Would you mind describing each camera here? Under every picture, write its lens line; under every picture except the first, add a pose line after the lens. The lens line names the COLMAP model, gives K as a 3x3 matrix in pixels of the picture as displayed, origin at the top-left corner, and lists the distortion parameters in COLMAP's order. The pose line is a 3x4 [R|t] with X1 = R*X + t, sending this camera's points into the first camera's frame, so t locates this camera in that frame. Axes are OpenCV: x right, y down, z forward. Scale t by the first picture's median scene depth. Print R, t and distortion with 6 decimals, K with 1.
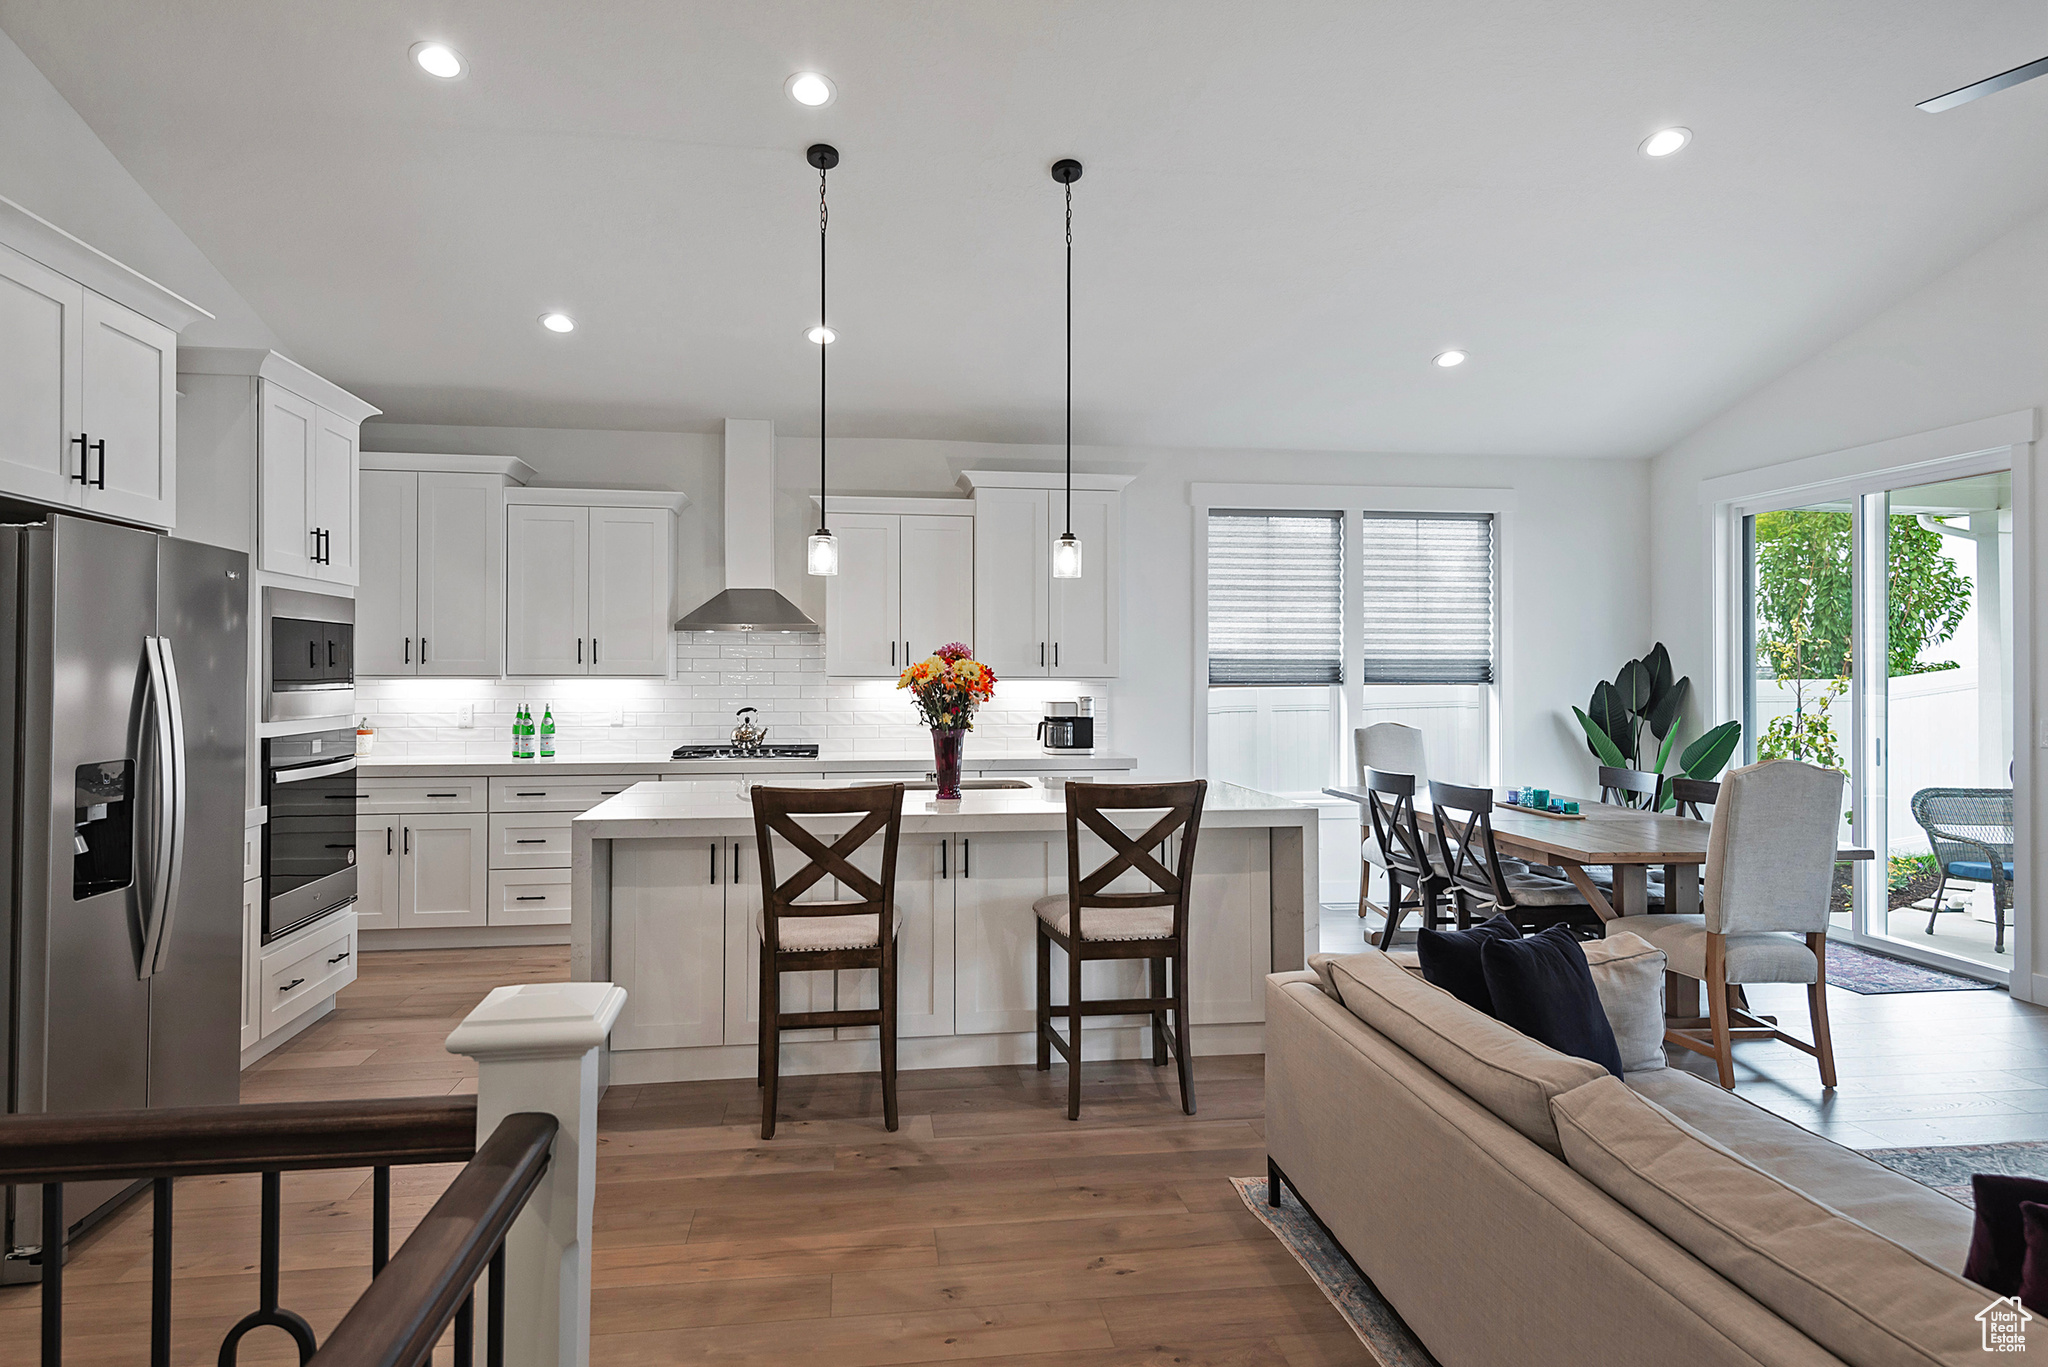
lens RADIAL K [[1179.6, 0, 1021.1], [0, 1179.6, 670.1], [0, 0, 1]] dist [0.032785, 0.001868]
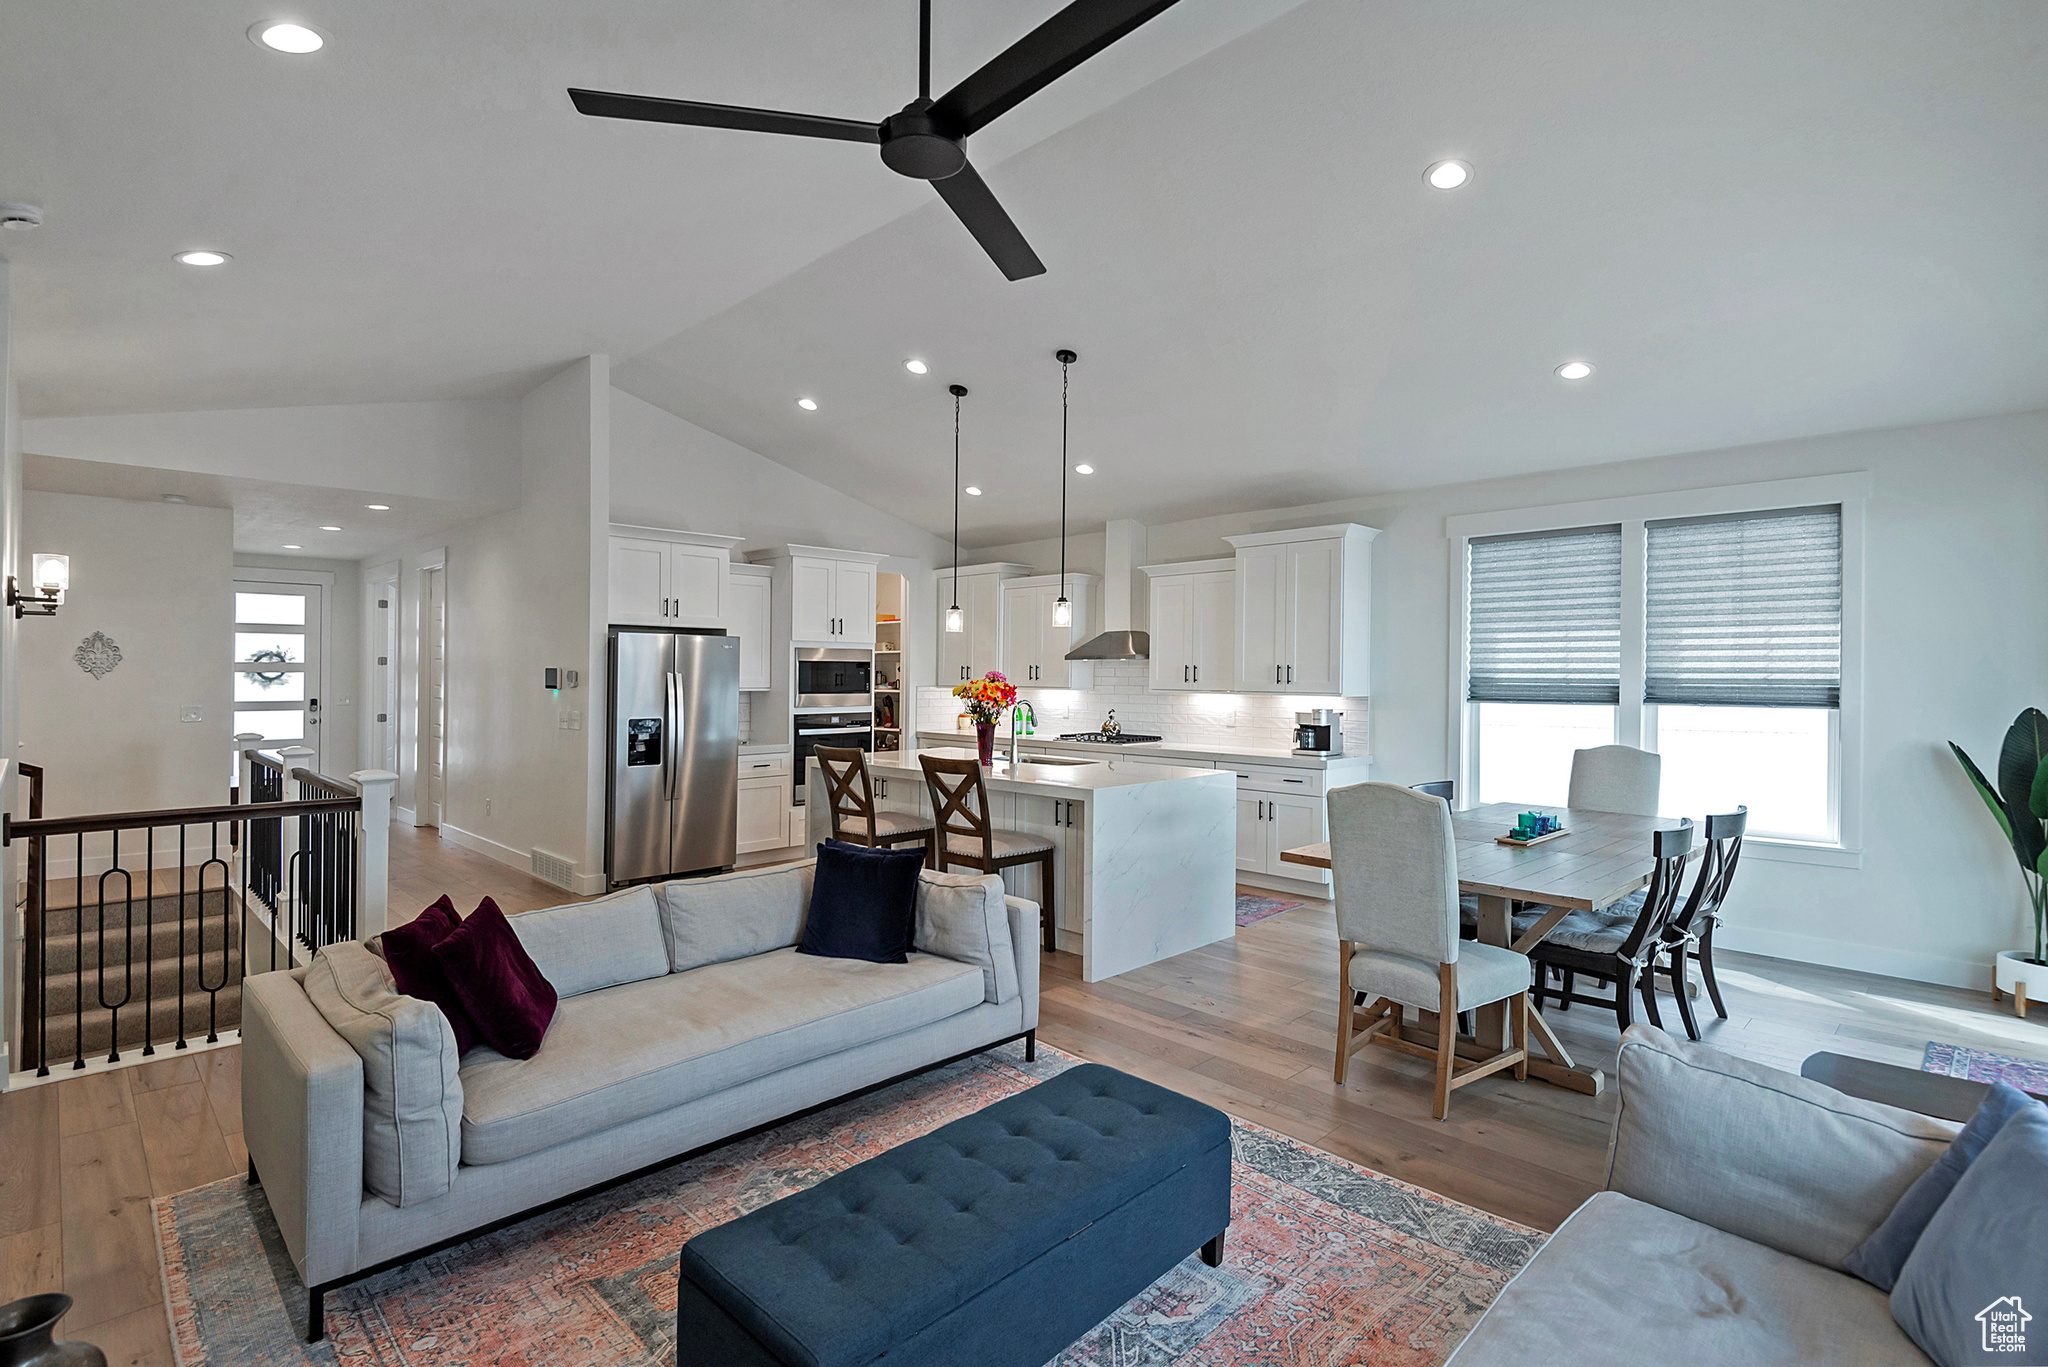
lens RADIAL K [[992.3, 0, 968.6], [0, 992.3, 678.7], [0, 0, 1]] dist [0.000193, -0.000698]
pose [[0.584754, 0.004801, -0.811197, 0.680234], [-0.001765, 0.999988, 0.004646, -0.012854], [0.811209, -0.001285, 0.584755, 0.109254]]
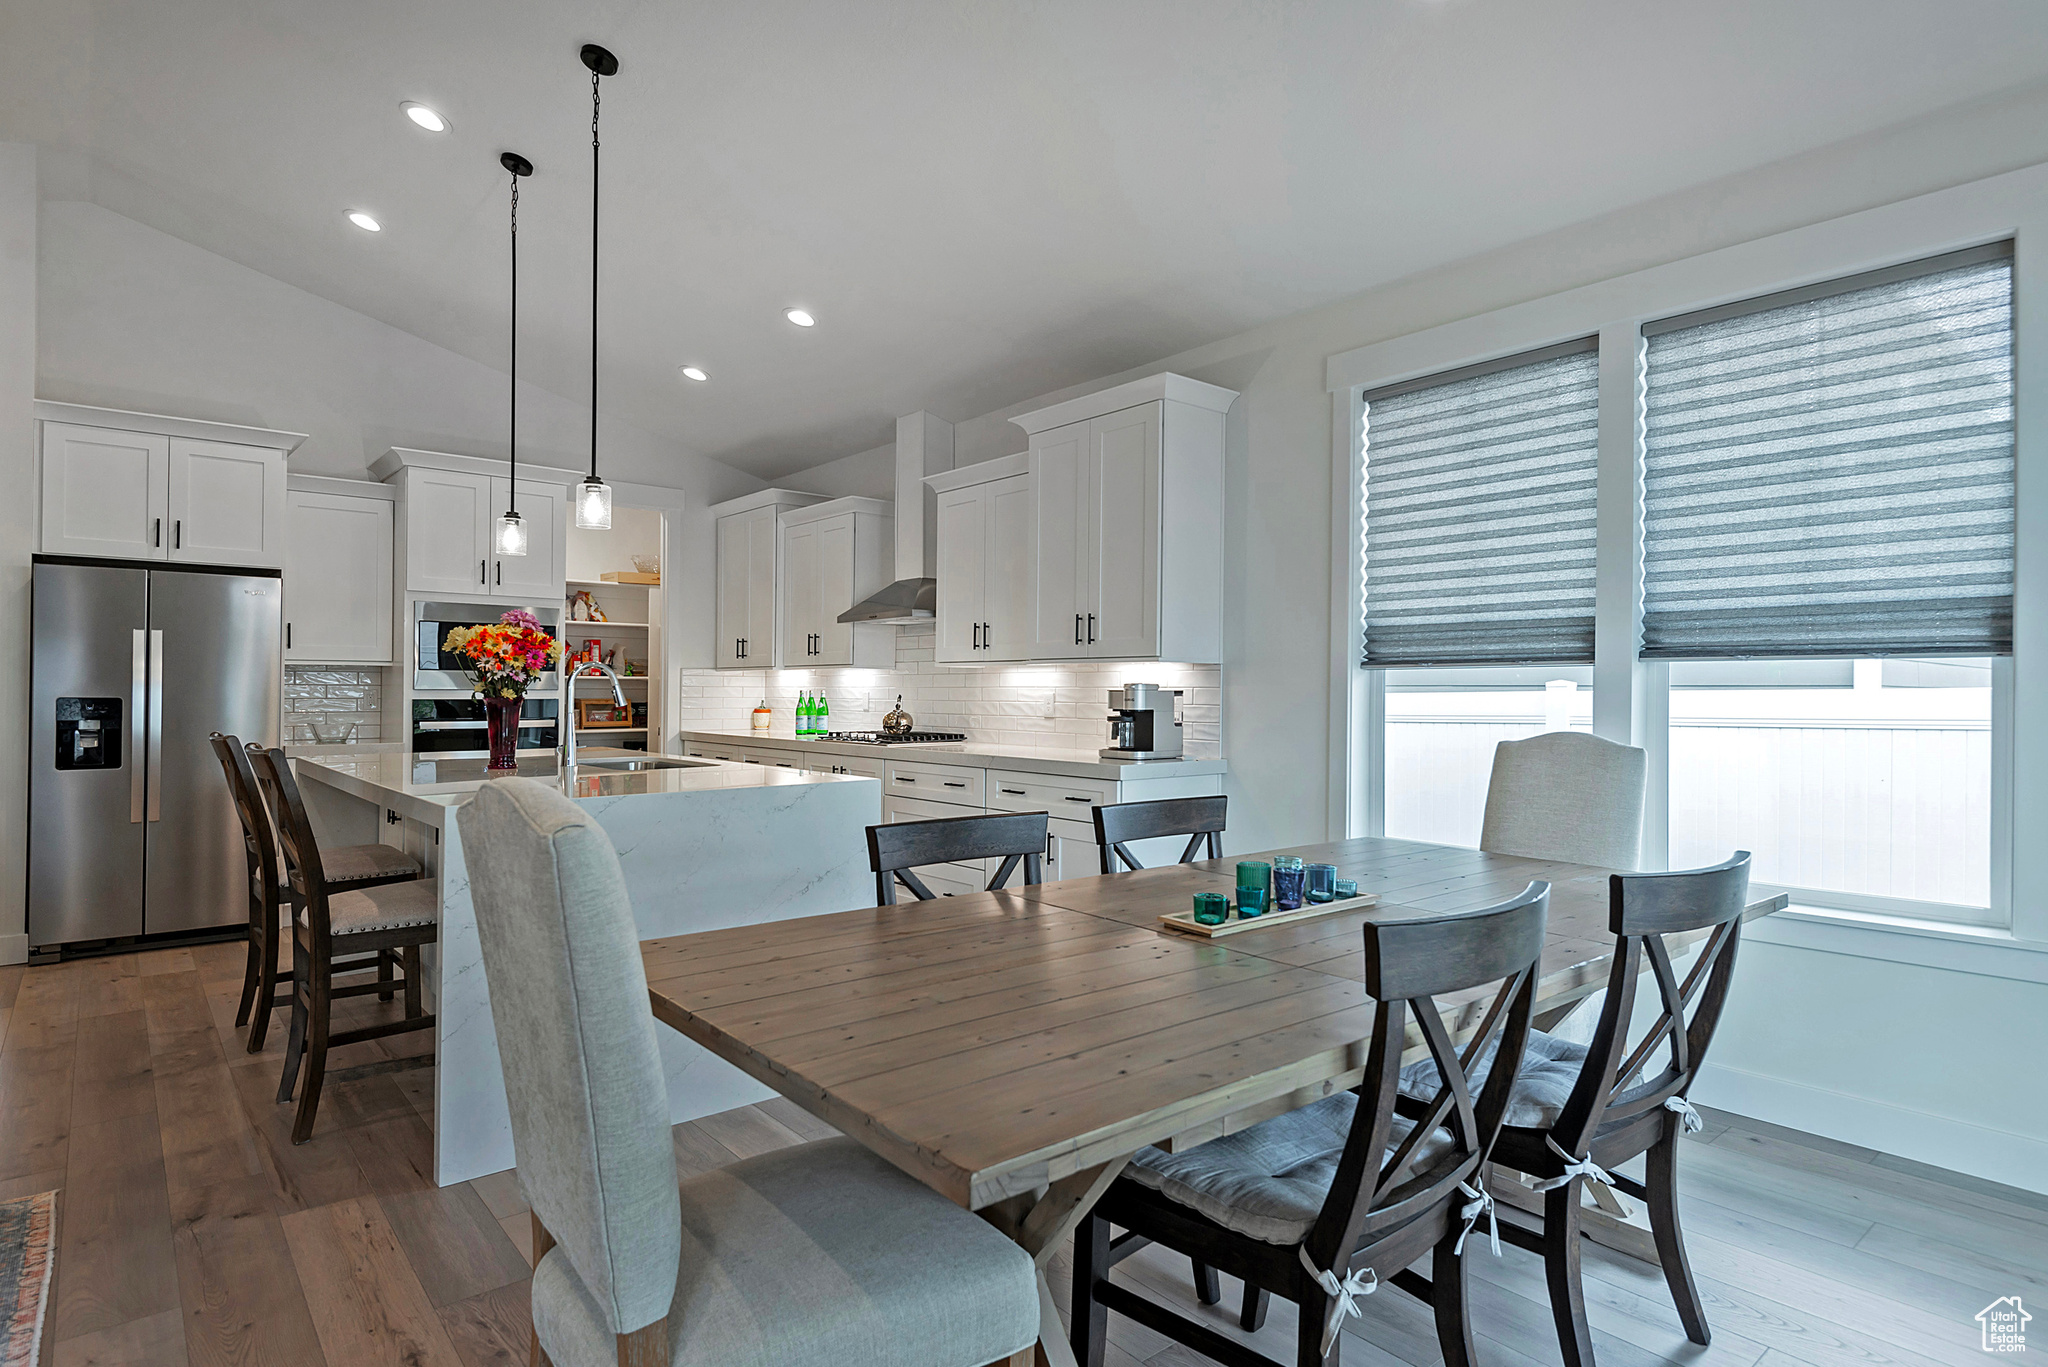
lens RADIAL K [[1081.3, 0, 990.5], [0, 1081.3, 692.8], [0, 0, 1]] dist [0.010767, -0.001777]
pose [[0.525895, 0.001459, -0.850548, 0.597412], [-0.002054, 0.999998, 0.000446, 0.028914], [0.850547, 0.001512, 0.525897, 0.567502]]
